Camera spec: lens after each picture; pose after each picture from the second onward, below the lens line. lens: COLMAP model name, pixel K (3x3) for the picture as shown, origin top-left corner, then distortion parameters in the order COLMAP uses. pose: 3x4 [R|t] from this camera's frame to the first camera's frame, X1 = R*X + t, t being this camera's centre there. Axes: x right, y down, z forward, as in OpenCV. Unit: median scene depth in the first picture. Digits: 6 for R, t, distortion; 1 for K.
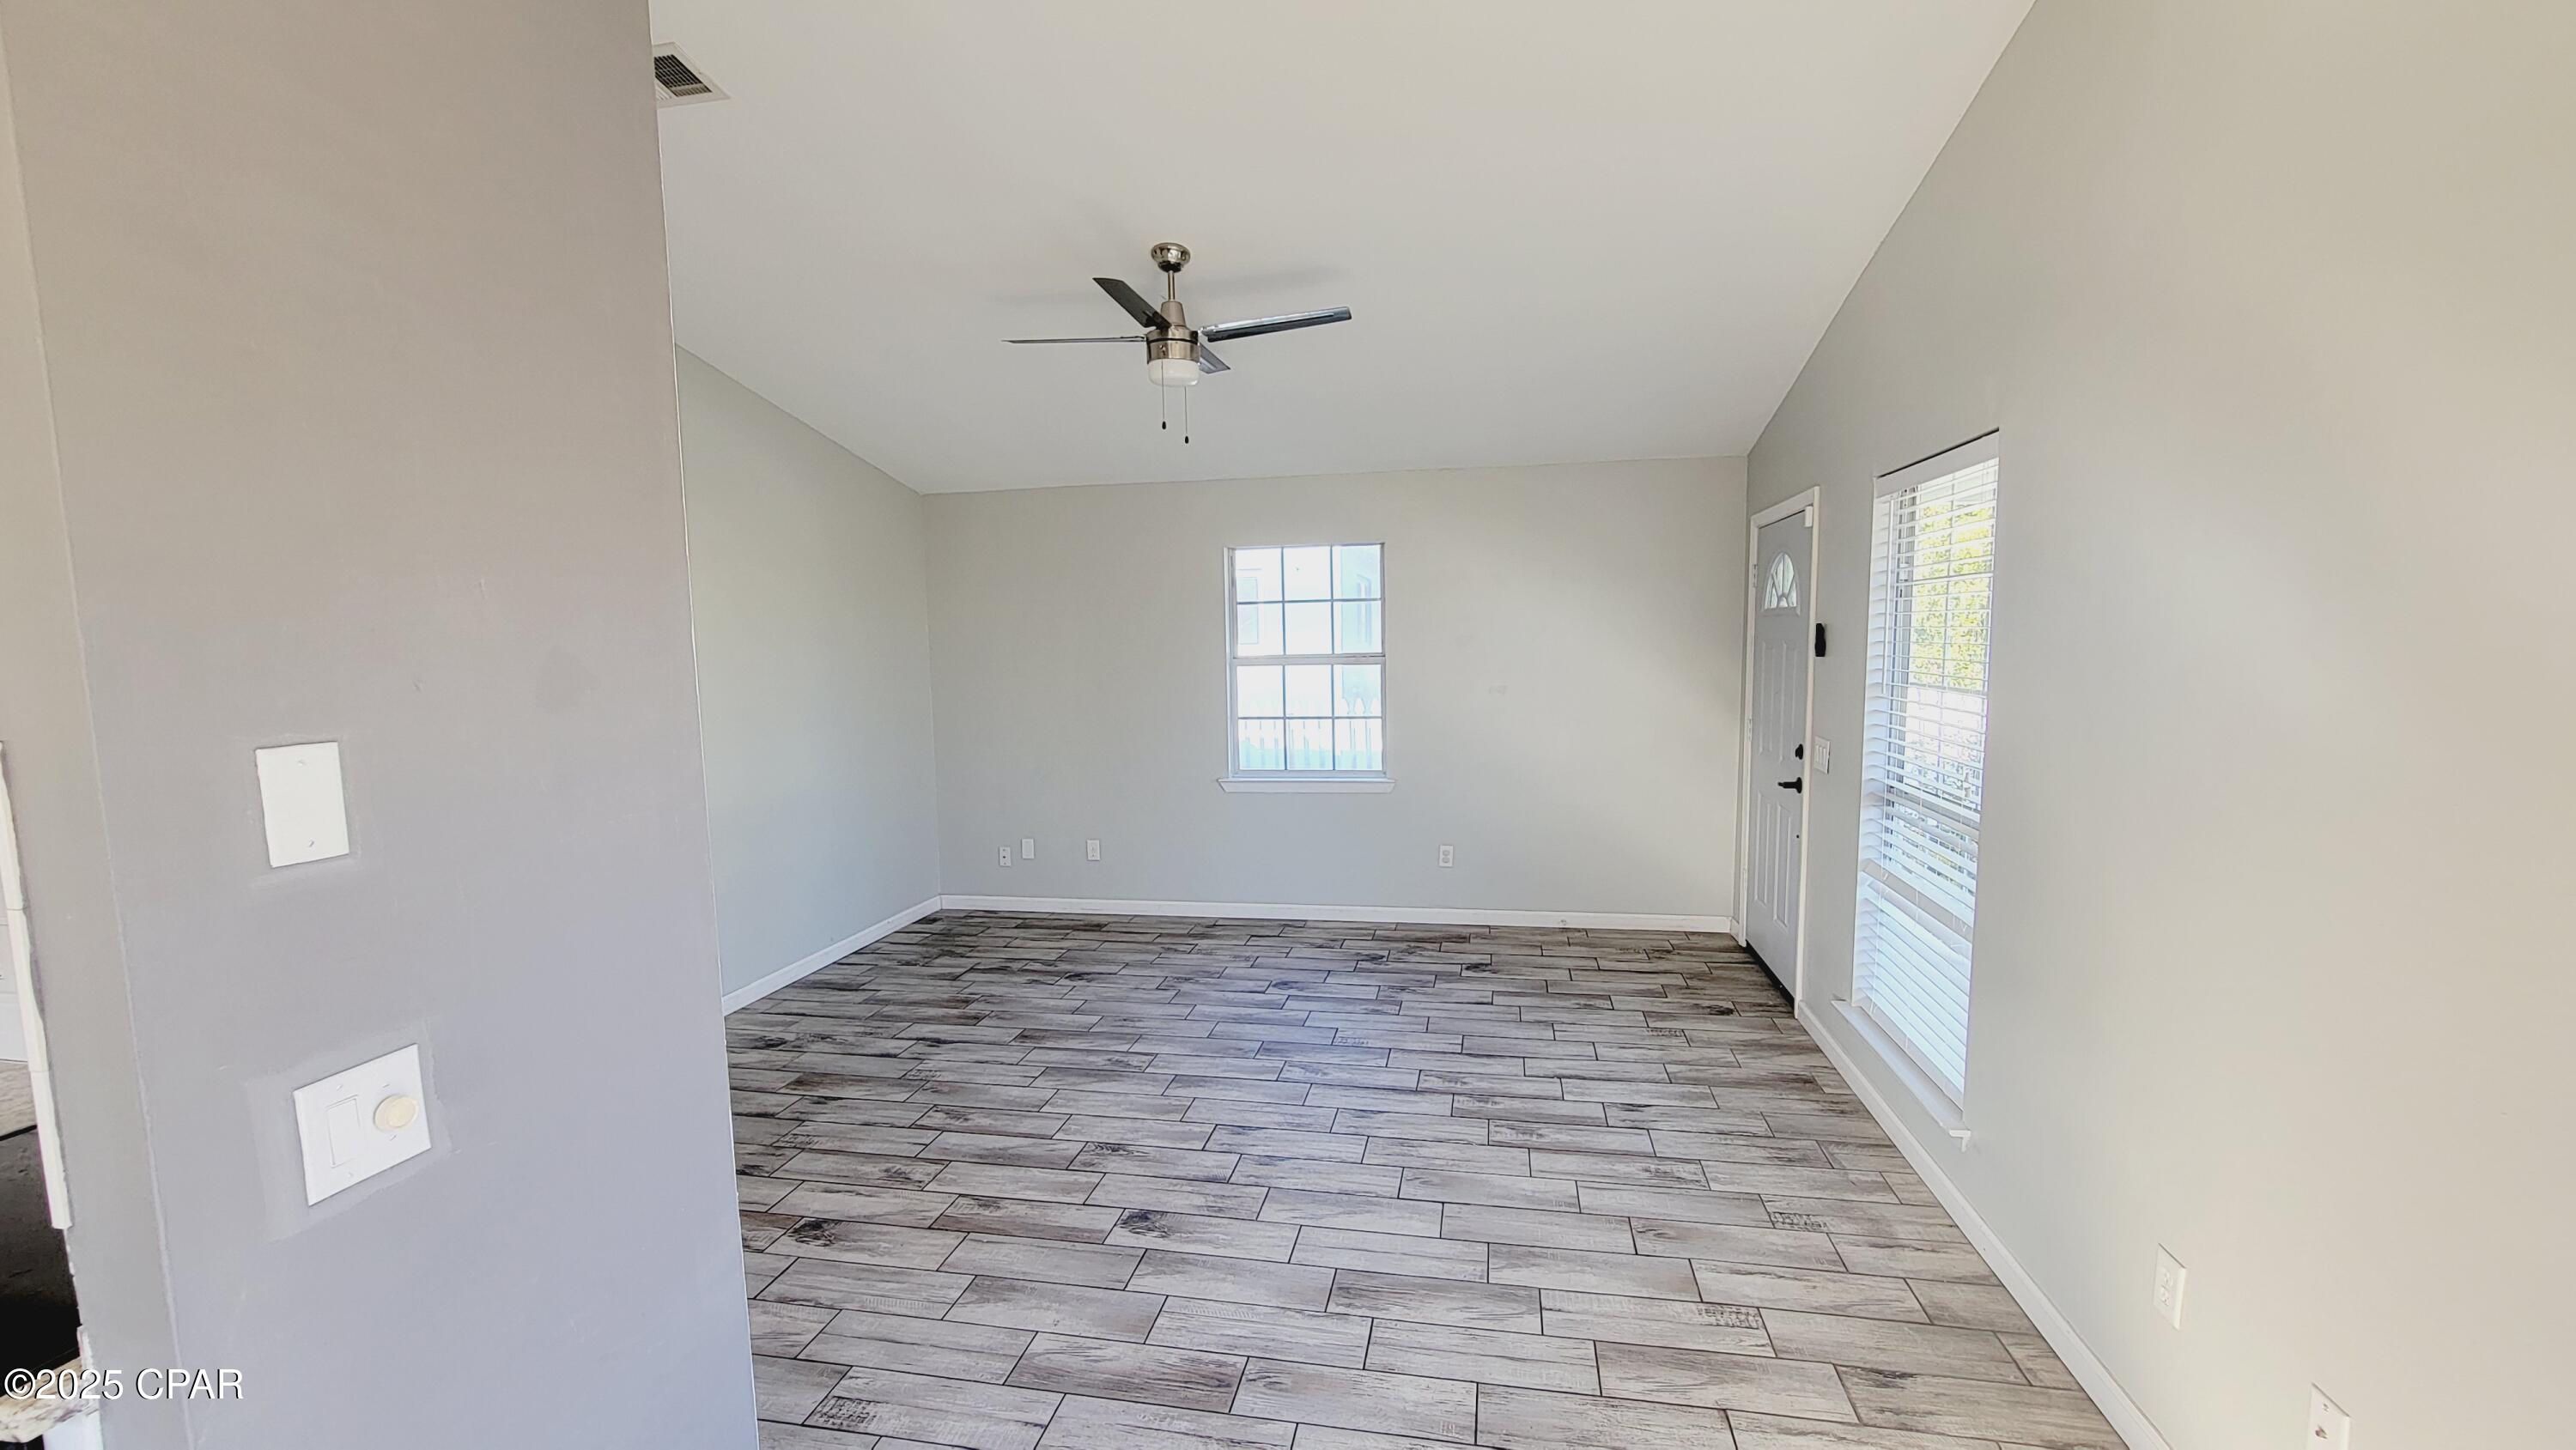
lens RADIAL K [[1052.6, 0, 1300.9], [0, 1052.6, 742.4], [0, 0, 1]] dist [-0.001659, 0.000365]
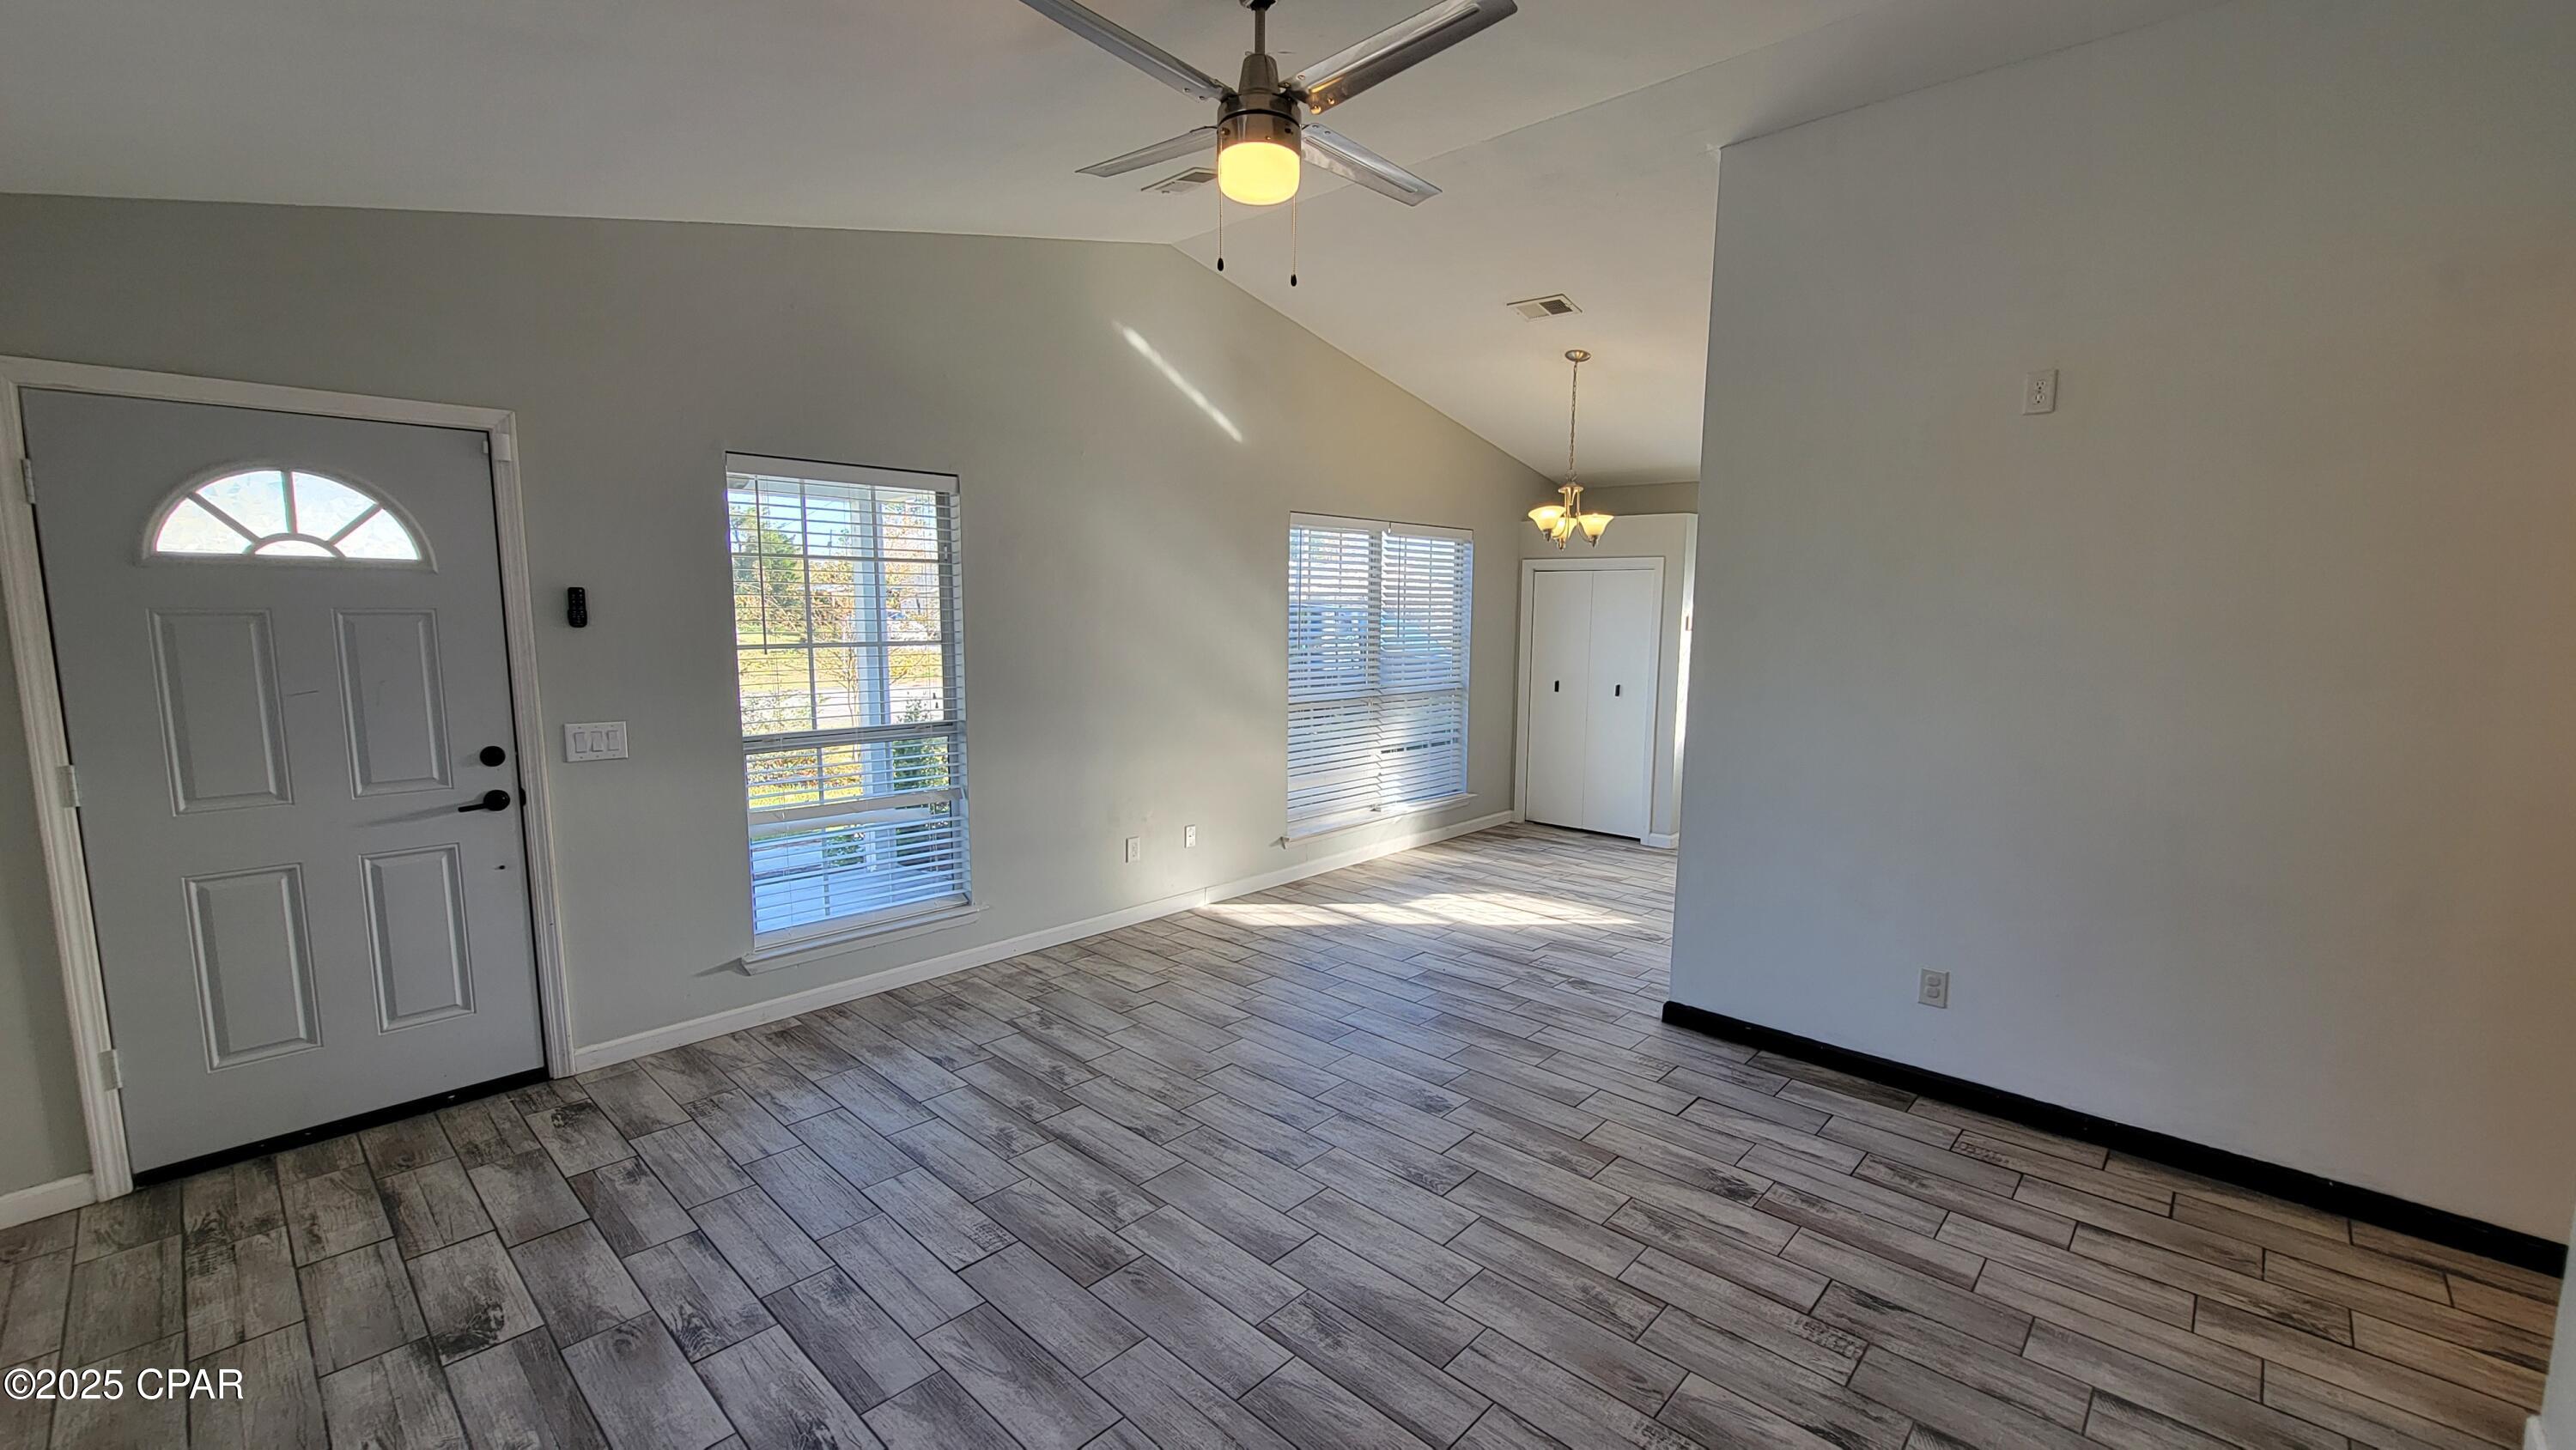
lens RADIAL K [[1058.6, 0, 1299.7], [0, 1058.6, 741.8], [0, 0, 1]] dist [-0.003762, 0.000554]
pose [[-0.847427, -0.061117, 0.527383, -0.522496], [0.058163, 0.976686, 0.206644, -0.155743], [-0.527717, 0.205790, -0.824115, 1.658176]]
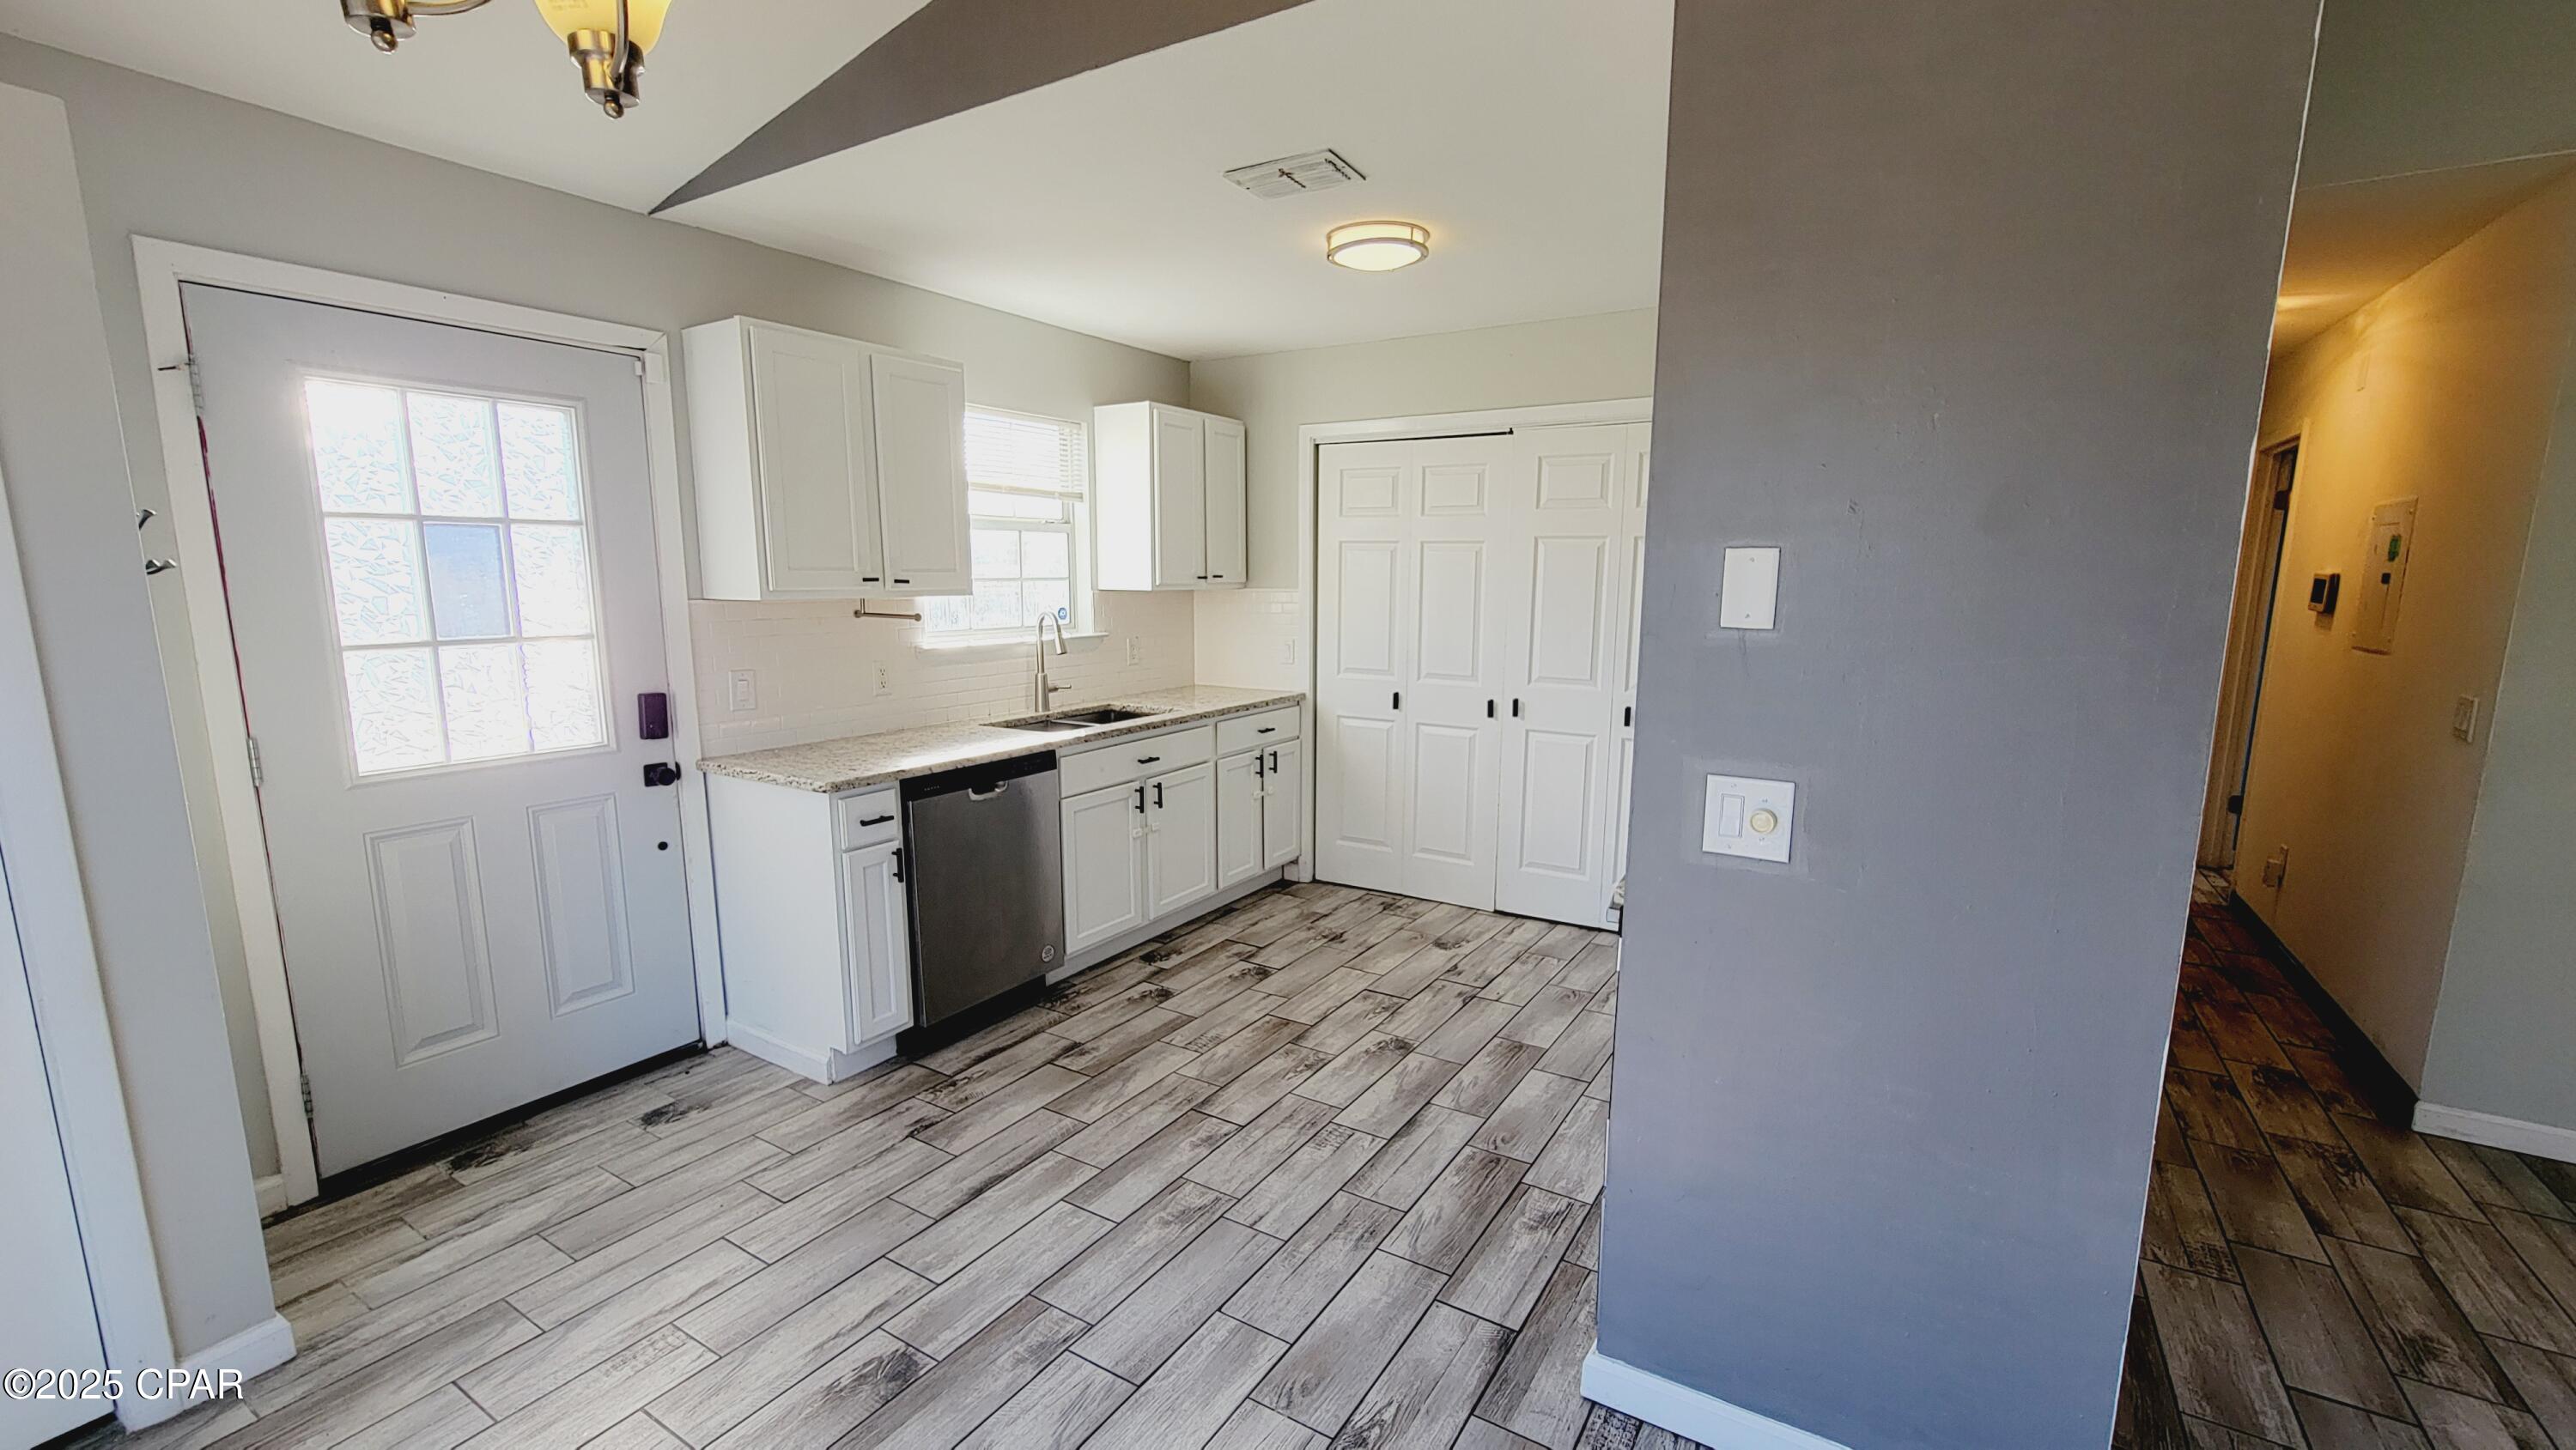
lens RADIAL K [[1058.6, 0, 1299.7], [0, 1058.6, 741.8], [0, 0, 1]] dist [-0.003762, 0.000554]
pose [[-0.357187, 0.165693, -0.919219, 0.211589], [-0.095489, 0.972506, 0.212403, 0.003842], [0.929139, 0.163643, -0.331544, 0.297501]]
